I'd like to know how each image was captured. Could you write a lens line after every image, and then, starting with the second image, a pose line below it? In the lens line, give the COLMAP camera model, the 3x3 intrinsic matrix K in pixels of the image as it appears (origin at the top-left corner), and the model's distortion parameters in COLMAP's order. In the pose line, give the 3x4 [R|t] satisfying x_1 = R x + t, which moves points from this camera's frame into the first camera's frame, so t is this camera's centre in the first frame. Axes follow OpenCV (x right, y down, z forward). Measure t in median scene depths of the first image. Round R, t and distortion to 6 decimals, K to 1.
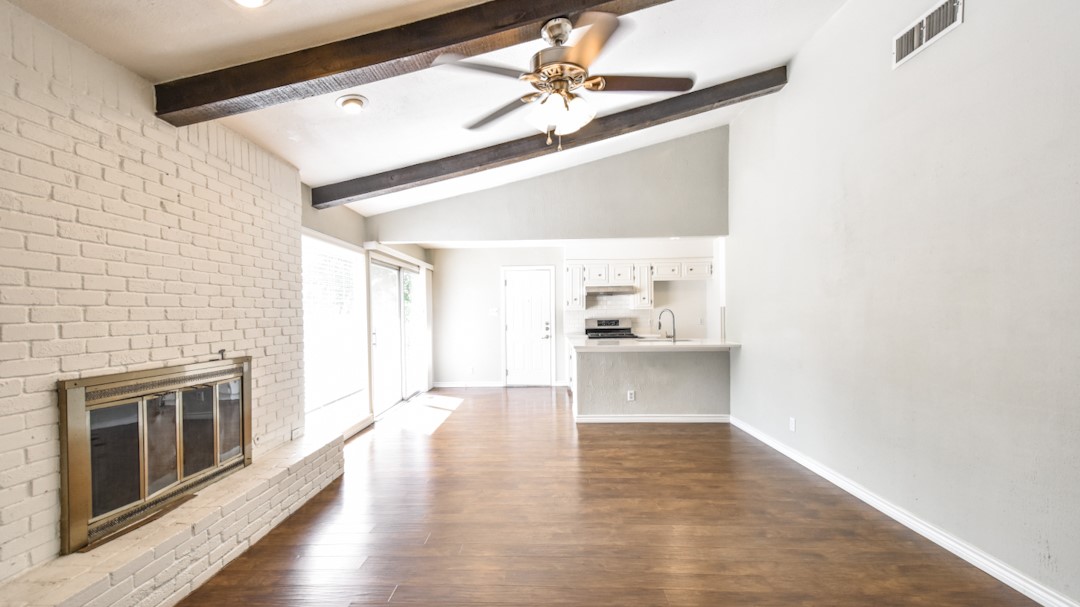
lens RADIAL K [[455.5, 0, 531.5], [0, 455.5, 321.2], [0, 0, 1]] dist [0.068858, -0.025195]
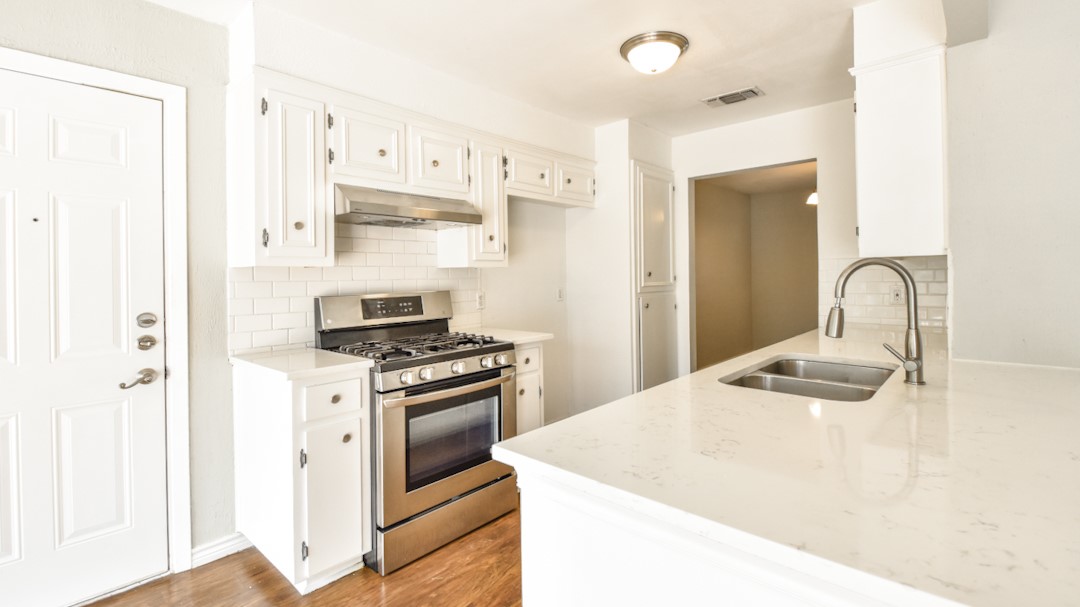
lens RADIAL K [[494.6, 0, 558.0], [0, 494.6, 280.9], [0, 0, 1]] dist [0.040465, -0.034569]
pose [[0.624899, -0.002262, 0.780702, -0.053951], [0.022821, 0.999621, -0.015371, -0.010341], [-0.780372, 0.027422, 0.624714, 1.007311]]
